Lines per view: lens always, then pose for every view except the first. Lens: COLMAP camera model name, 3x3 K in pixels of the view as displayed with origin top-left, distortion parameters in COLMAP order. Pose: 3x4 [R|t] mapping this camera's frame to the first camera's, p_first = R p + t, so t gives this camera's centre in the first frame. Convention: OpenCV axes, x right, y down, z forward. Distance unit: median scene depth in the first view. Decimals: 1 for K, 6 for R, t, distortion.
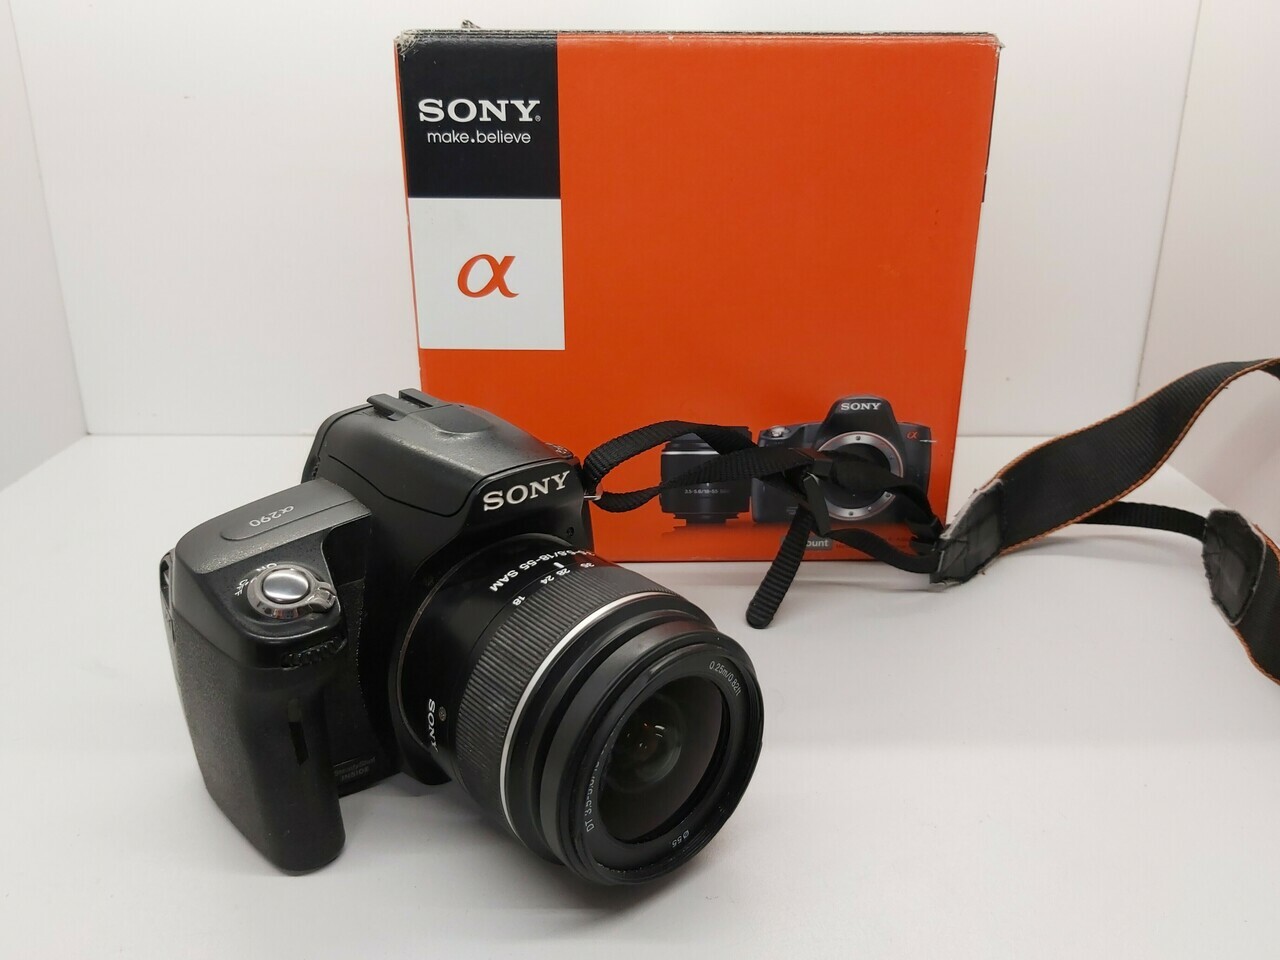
lens RADIAL K [[1074.5, 0, 640.0], [0, 1074.5, 480.0], [0, 0, 1]] dist [0.136307, -0.350632]
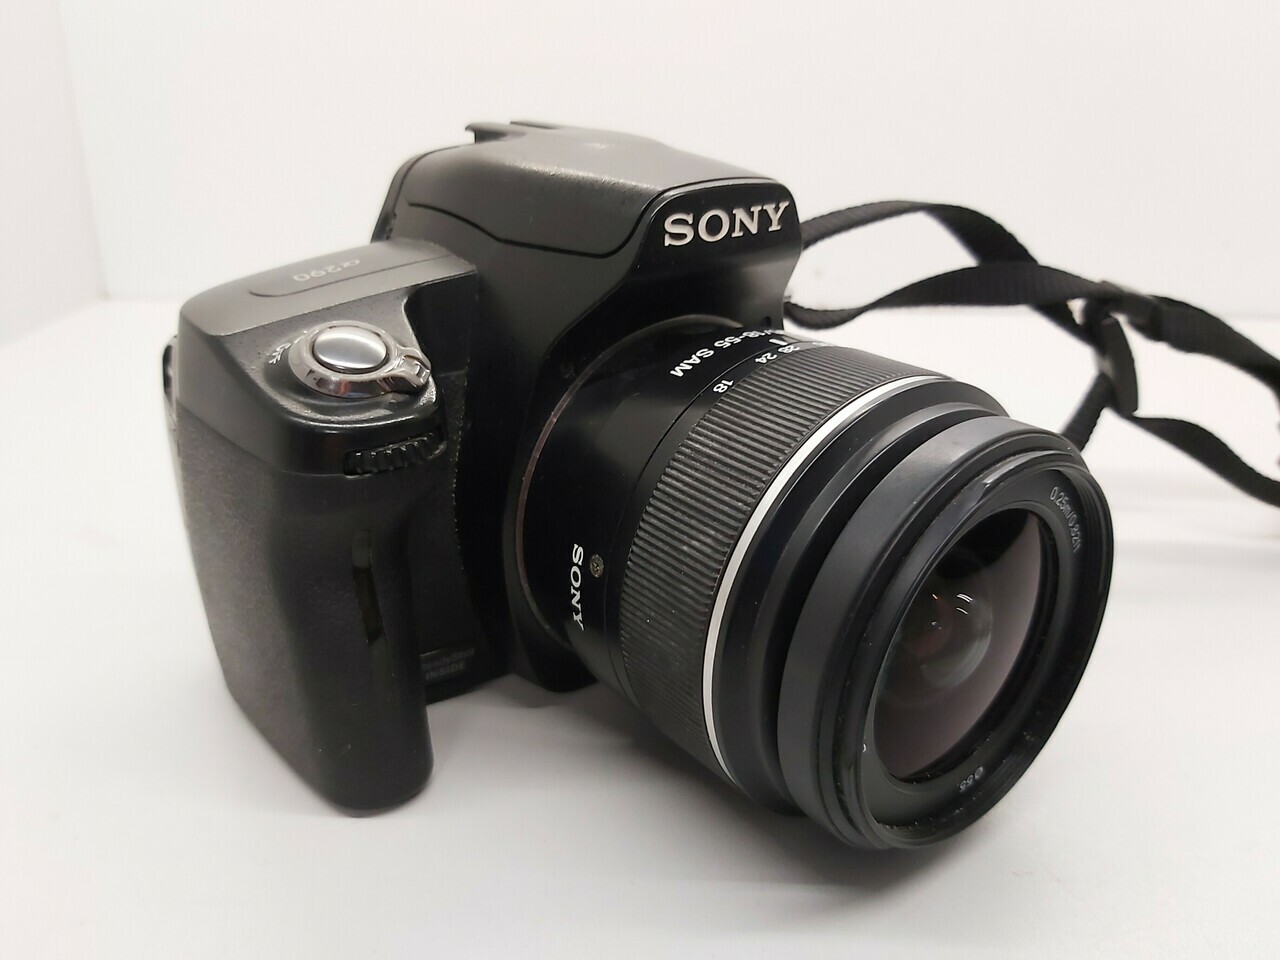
lens RADIAL K [[1074.5, 0, 640.0], [0, 1074.5, 480.0], [0, 0, 1]] dist [0.136307, -0.350632]
pose [[0.998974, 0.020447, -0.040418, -0.132273], [-0.019137, 0.999287, 0.032549, 0.144551], [0.041055, -0.031742, 0.998653, 0.381405]]
